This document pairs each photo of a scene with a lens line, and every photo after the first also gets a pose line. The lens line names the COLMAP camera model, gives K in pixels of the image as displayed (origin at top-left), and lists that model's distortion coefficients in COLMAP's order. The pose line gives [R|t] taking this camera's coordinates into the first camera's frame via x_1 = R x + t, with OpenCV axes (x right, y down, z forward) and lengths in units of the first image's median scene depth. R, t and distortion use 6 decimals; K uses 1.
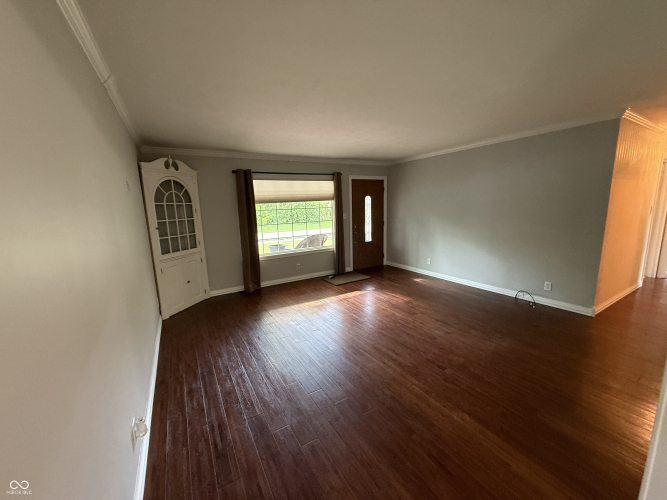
lens RADIAL K [[265.3, 0, 329.6], [0, 265.3, 251.9], [0, 0, 1]] dist [-0.002214, 0.000540]
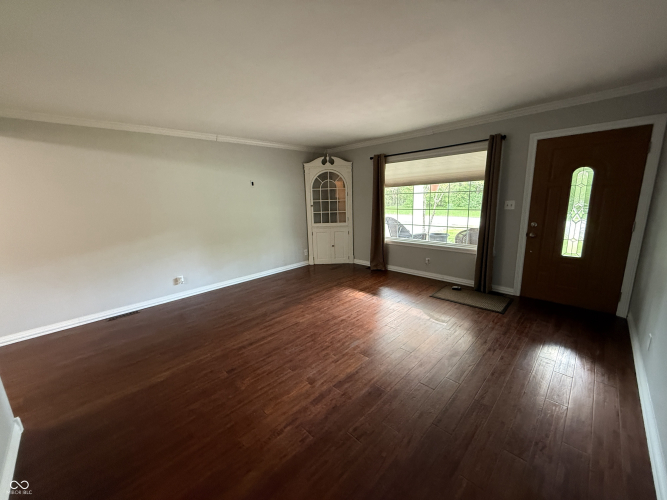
lens RADIAL K [[265.3, 0, 329.8], [0, 265.3, 247.9], [0, 0, 1]] dist [-0.002214, 0.000540]
pose [[0.253071, 0.215309, -0.943185, 0.727248], [-0.137244, 0.973050, 0.185302, -0.122876], [0.957663, 0.082552, 0.275801, 0.571352]]
